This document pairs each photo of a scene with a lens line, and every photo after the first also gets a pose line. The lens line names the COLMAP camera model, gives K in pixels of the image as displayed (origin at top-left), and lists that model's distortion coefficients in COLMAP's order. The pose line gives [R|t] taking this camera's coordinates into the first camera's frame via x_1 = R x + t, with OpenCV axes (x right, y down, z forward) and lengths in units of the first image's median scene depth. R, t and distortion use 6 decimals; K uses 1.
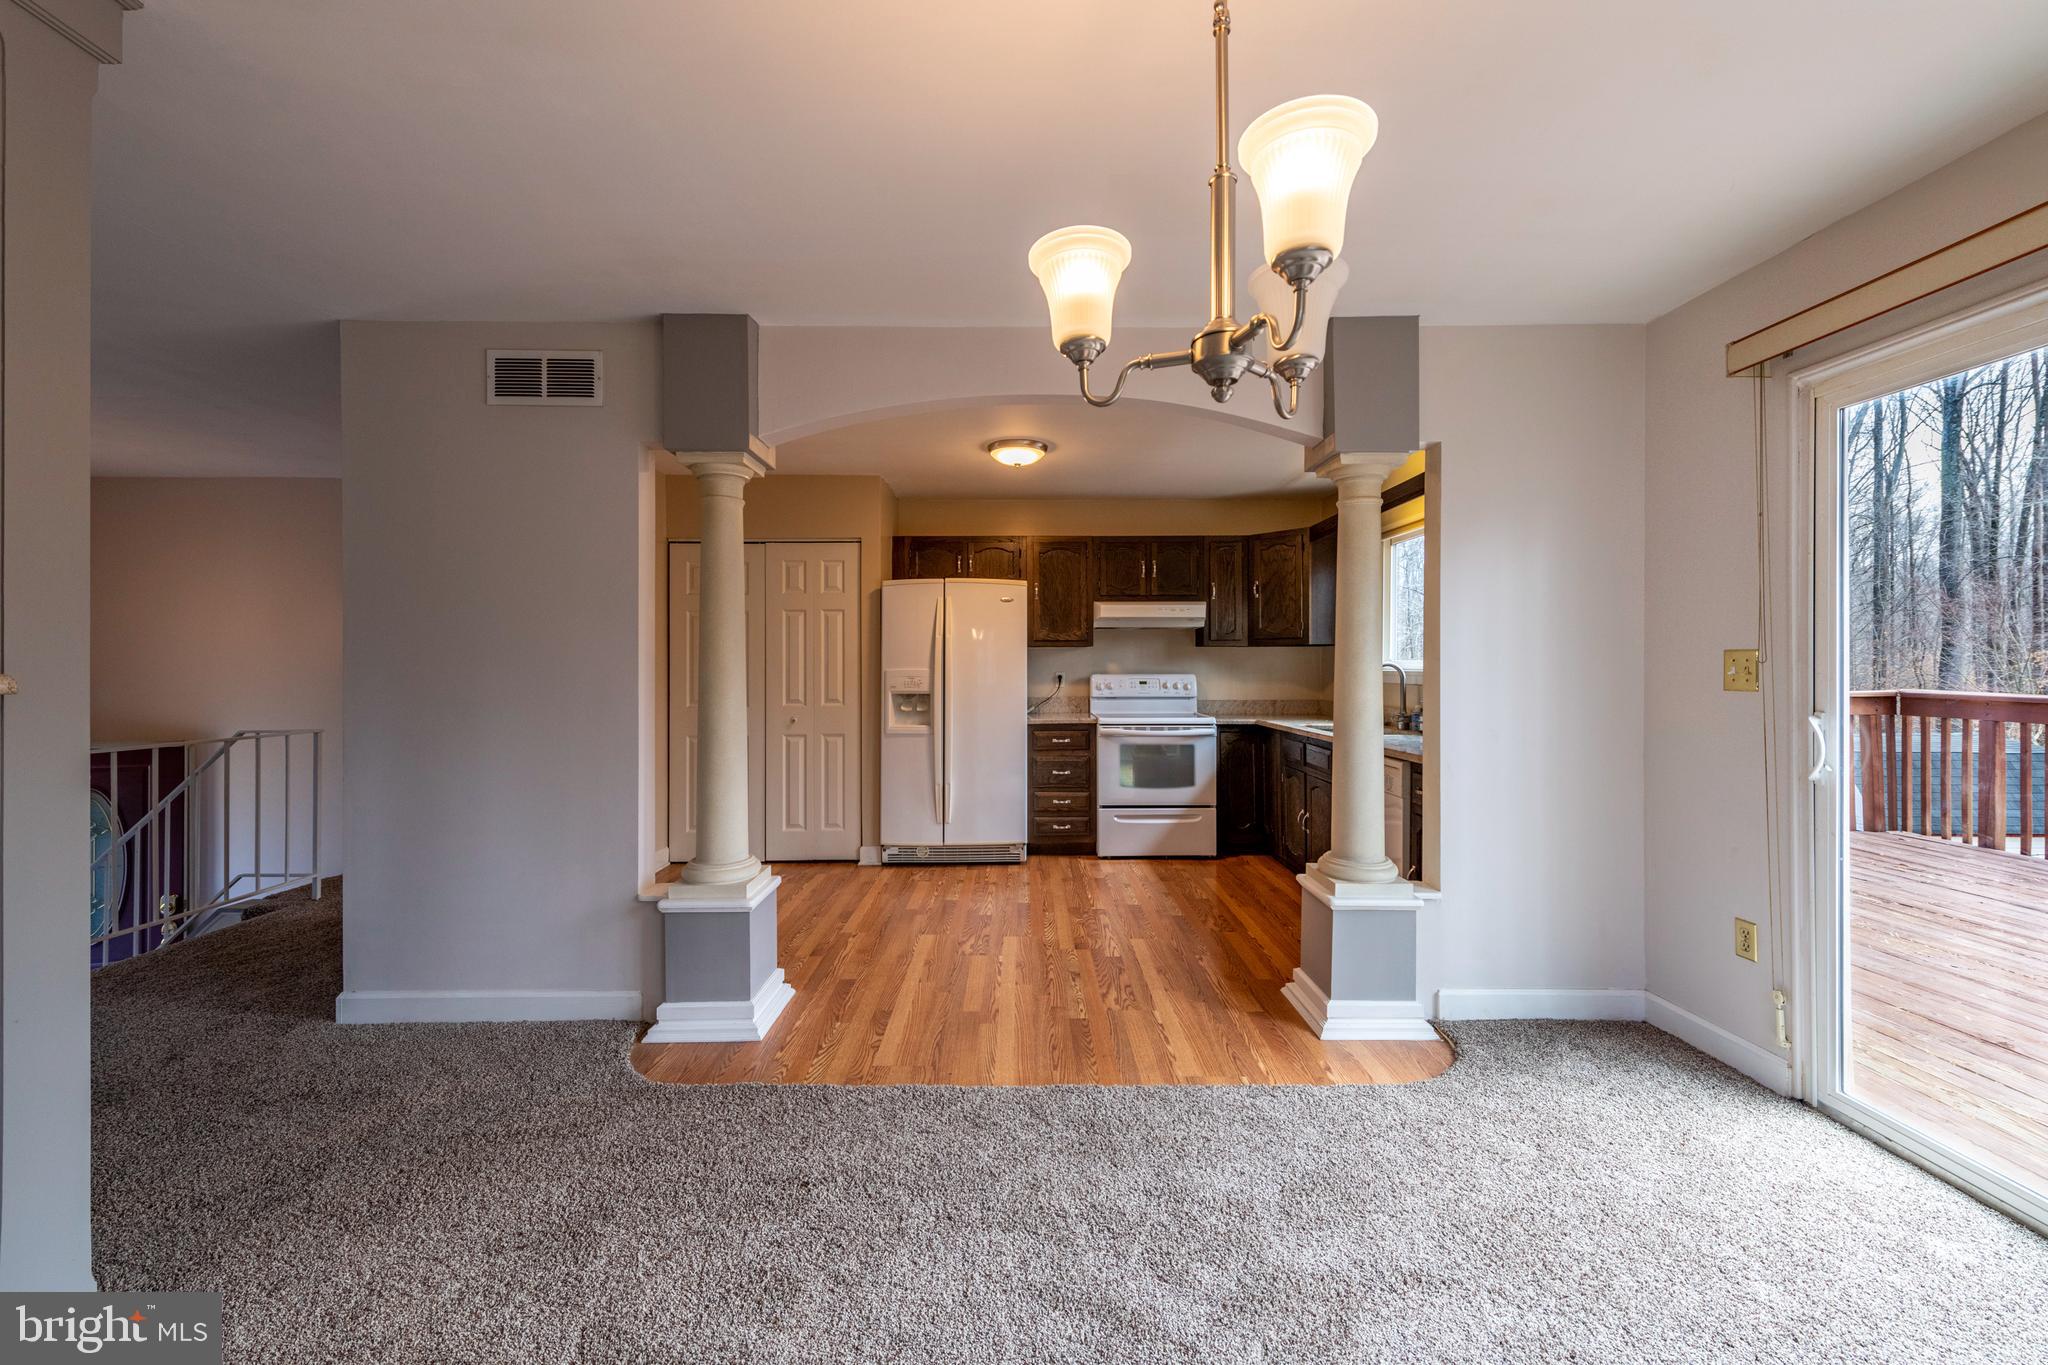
lens RADIAL K [[828.1, 0, 1022.0], [0, 828.1, 676.7], [0, 0, 1]] dist [0.014762, -0.000382]
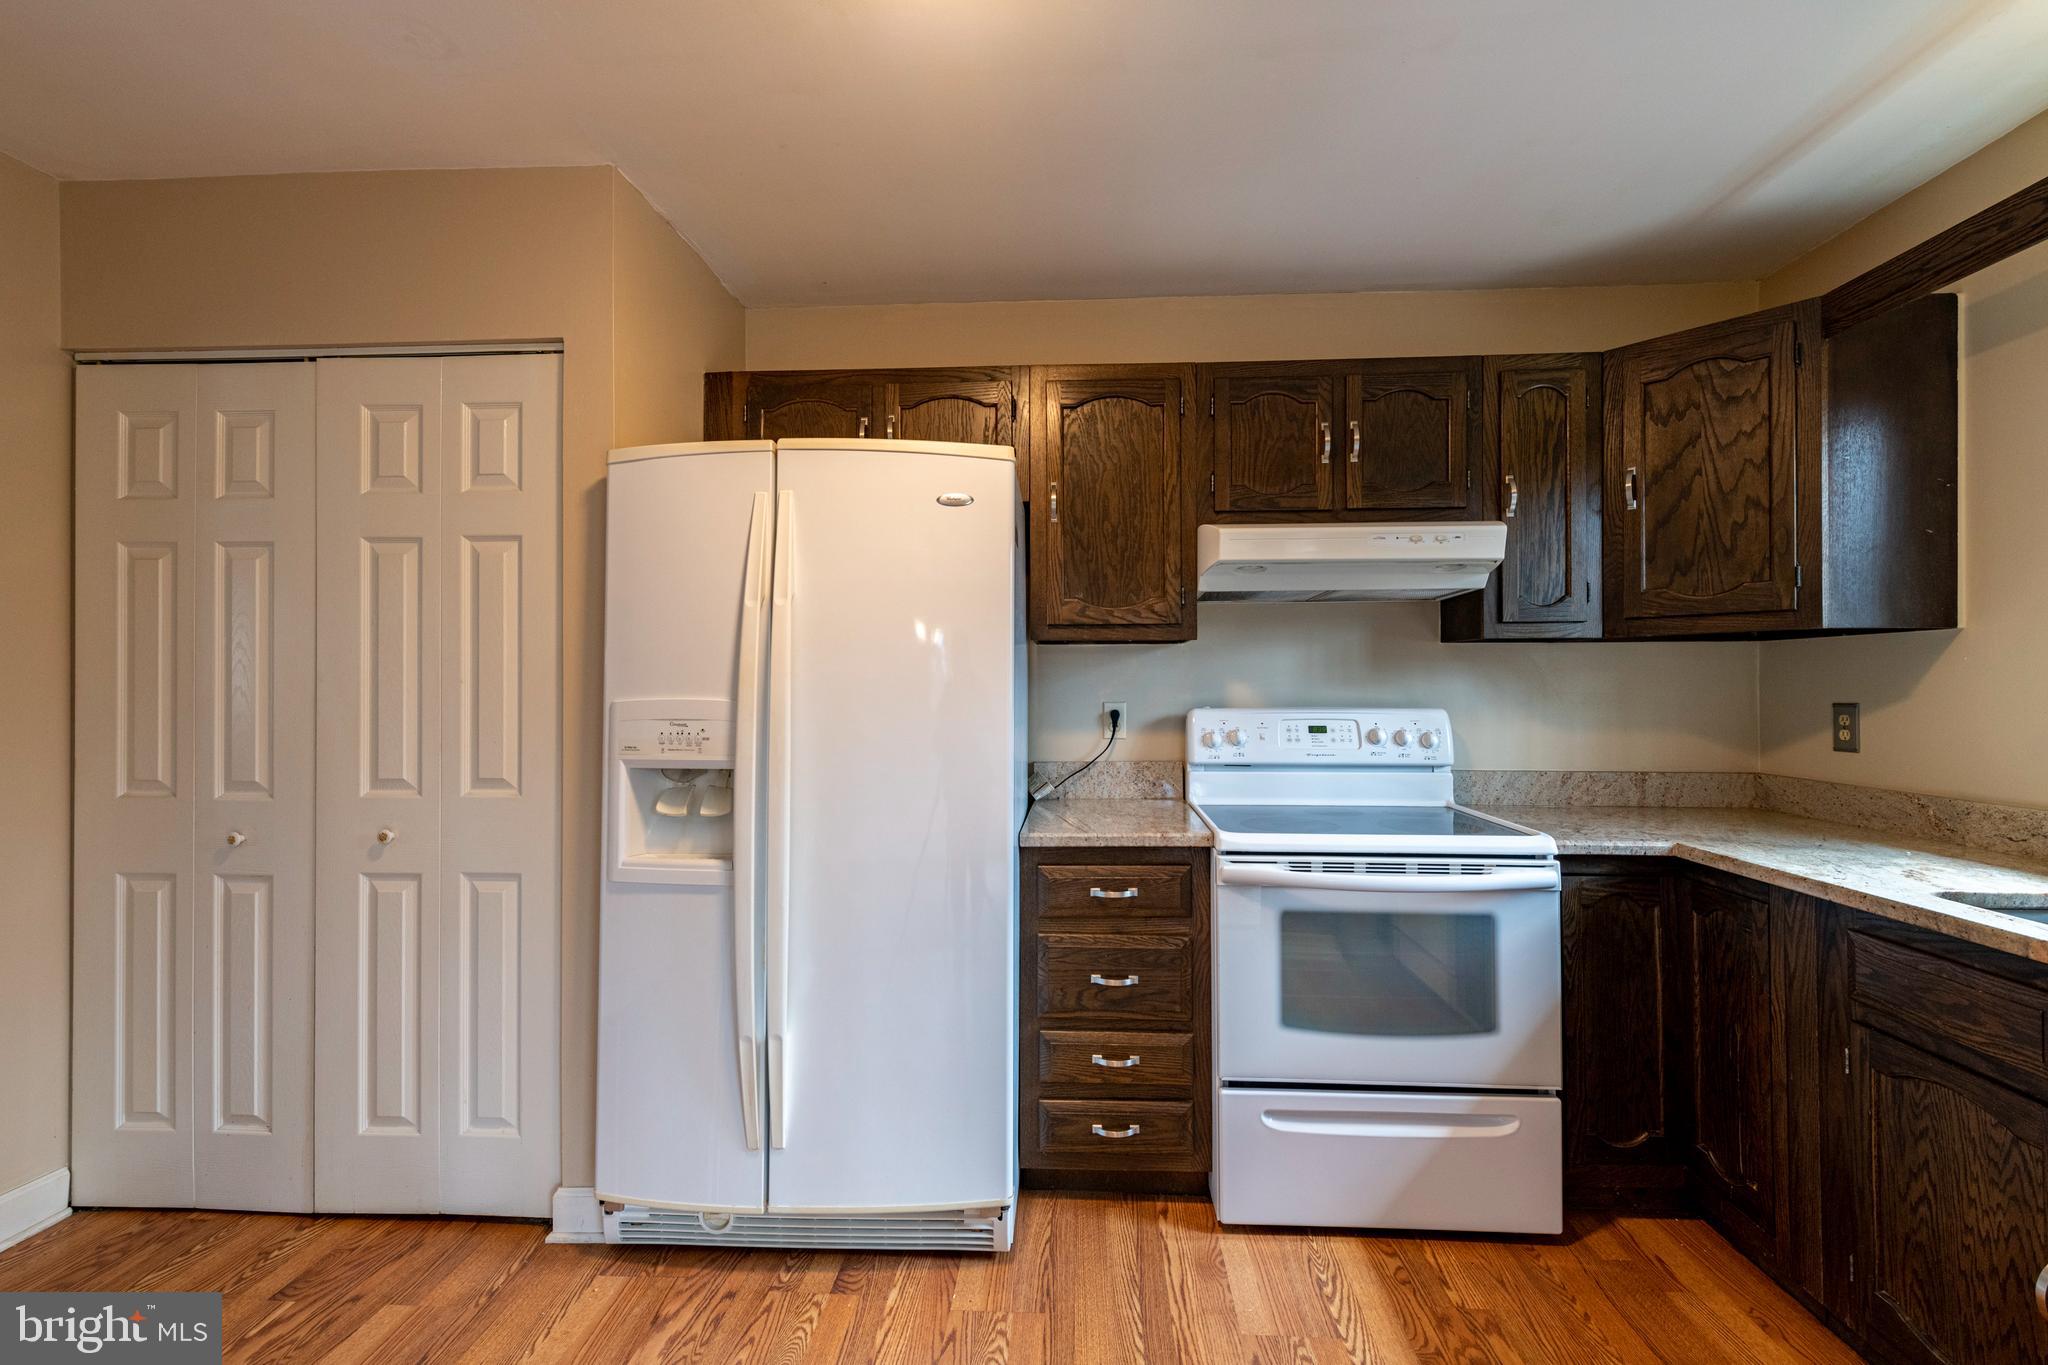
lens RADIAL K [[879.9, 0, 1032.4], [0, 879.9, 682.4], [0, 0, 1]] dist [0.001879, -0.000108]
pose [[0.997778, 0.000535, -0.066624, 0.037463], [-0.001623, 0.999866, -0.016283, -0.009492], [0.066606, 0.016355, 0.997645, 0.608634]]
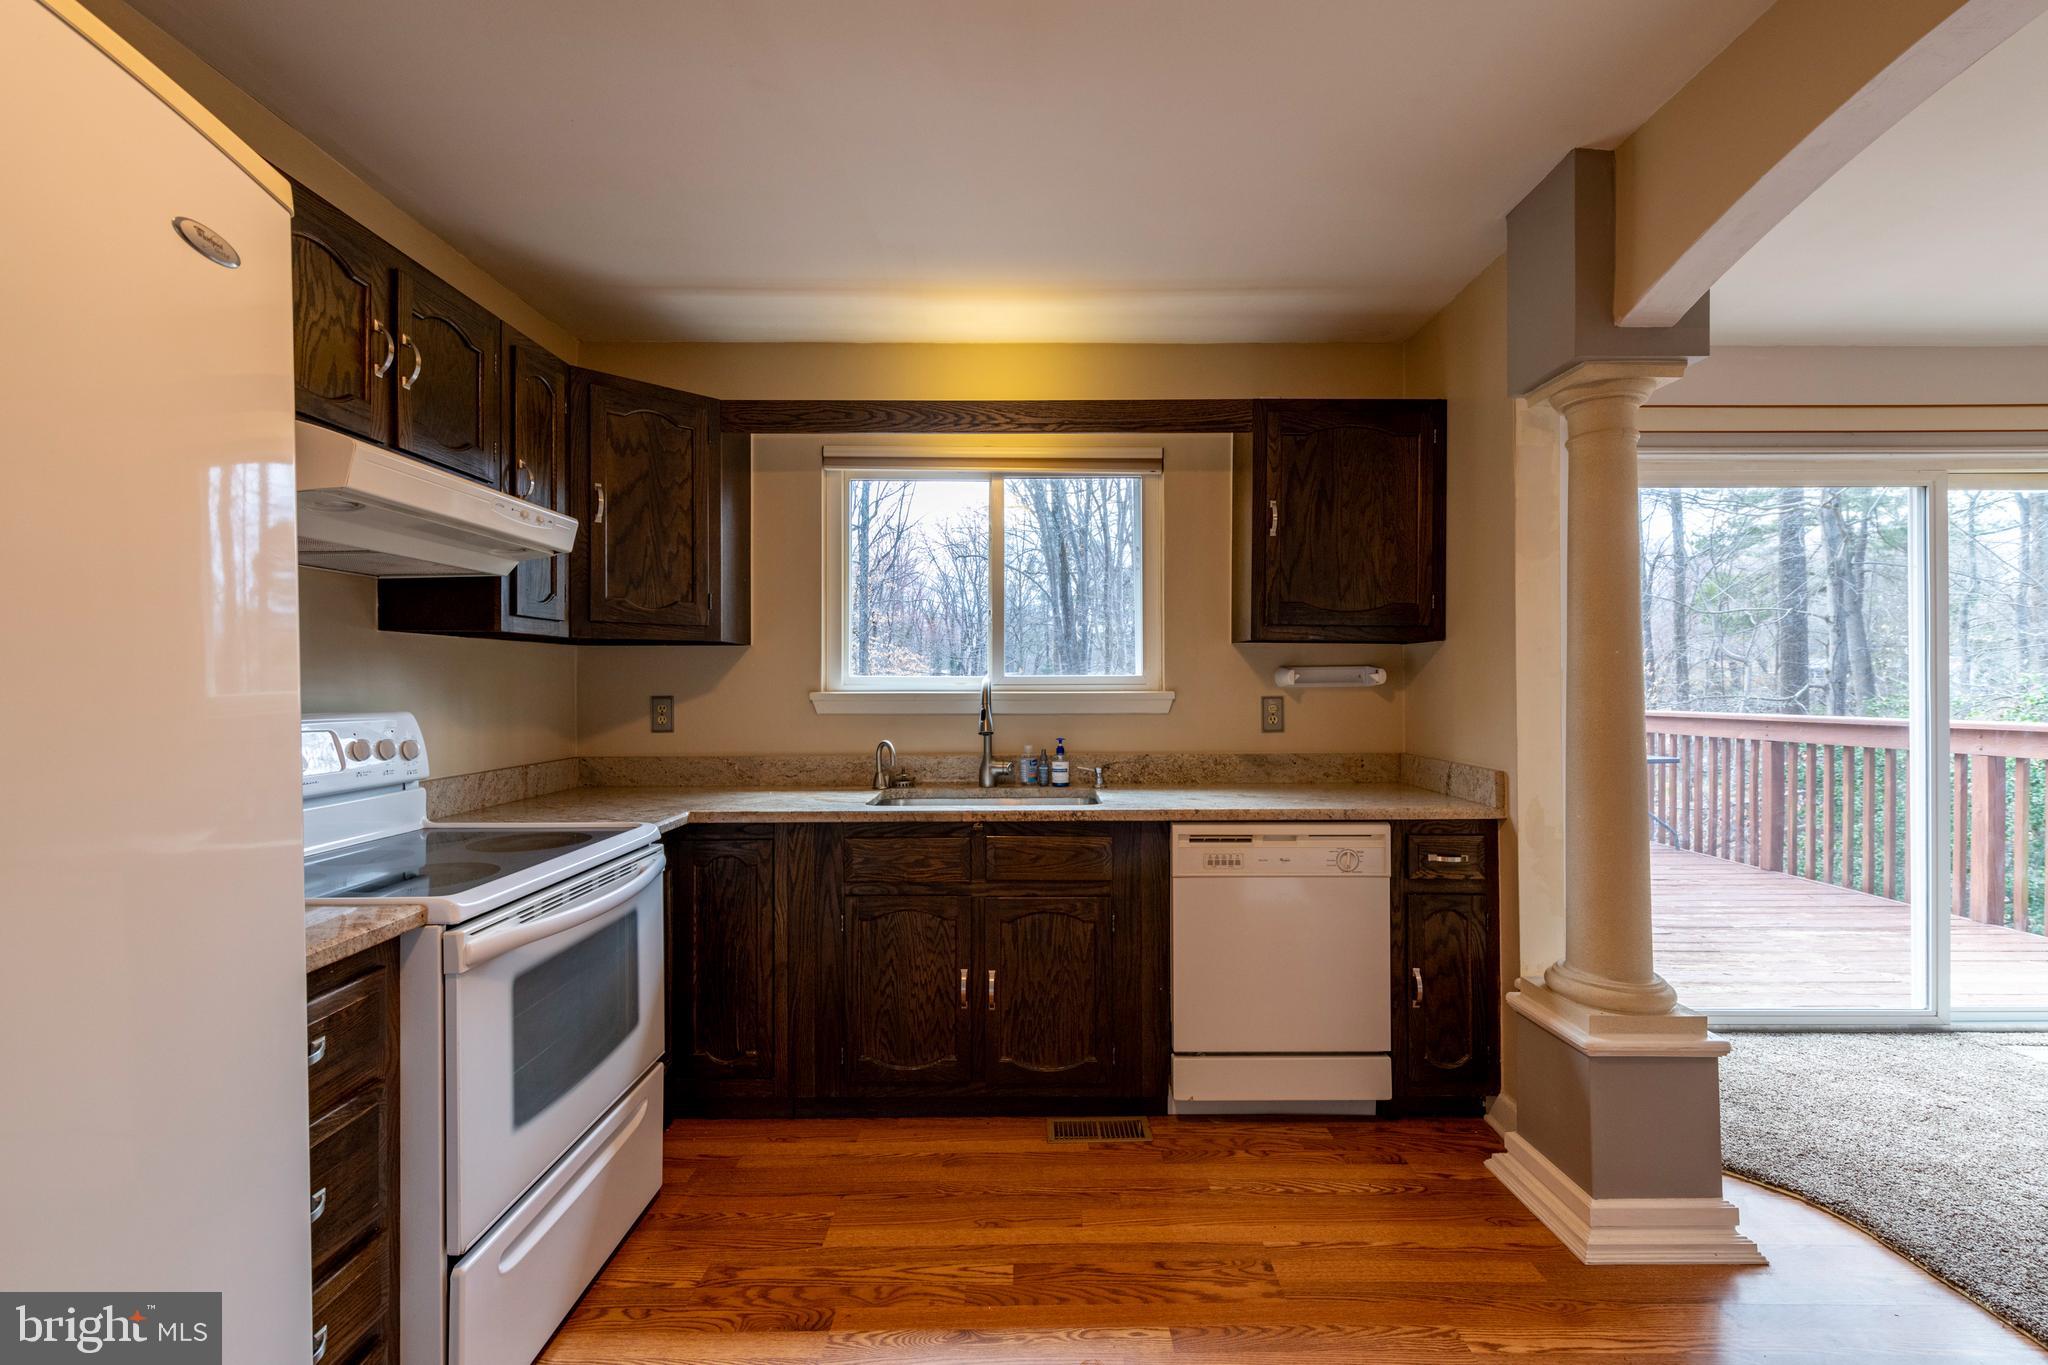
lens RADIAL K [[879.9, 0, 1032.4], [0, 879.9, 682.4], [0, 0, 1]] dist [0.001879, -0.000108]
pose [[-0.002859, 0.001457, 0.999995, -0.168391], [0.016126, 0.999869, -0.001411, -0.011374], [-0.999866, 0.016121, -0.002882, 0.822456]]
